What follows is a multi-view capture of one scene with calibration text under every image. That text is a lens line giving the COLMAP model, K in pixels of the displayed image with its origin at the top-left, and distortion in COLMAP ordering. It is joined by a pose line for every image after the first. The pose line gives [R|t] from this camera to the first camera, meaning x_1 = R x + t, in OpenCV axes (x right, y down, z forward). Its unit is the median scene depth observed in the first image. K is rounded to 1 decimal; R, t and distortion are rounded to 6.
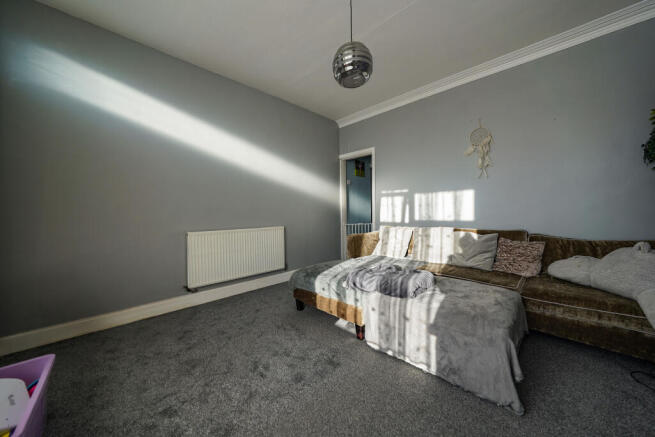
lens RADIAL K [[231.1, 0, 327.5], [0, 231.1, 218.5], [0, 0, 1]] dist [0.000175, 0.000057]
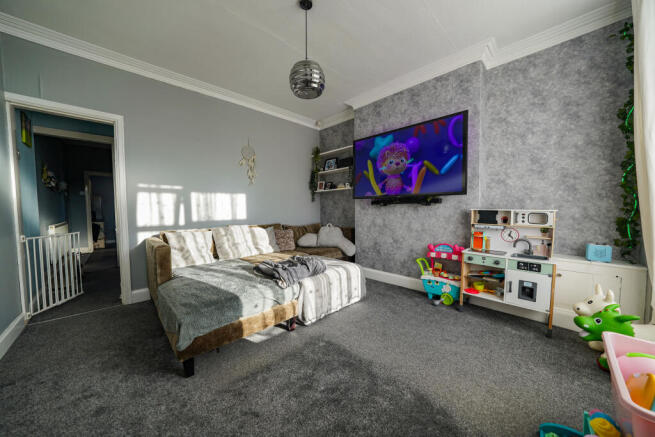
lens RADIAL K [[227.8, 0, 326.5], [0, 227.8, 219.1], [0, 0, 1]] dist [-0.016937, 0.000245]
pose [[0.019094, -0.033188, 0.999267, -0.525822], [0.037676, 0.998763, 0.032452, -0.011142], [-0.999108, 0.037028, 0.020321, 0.476036]]
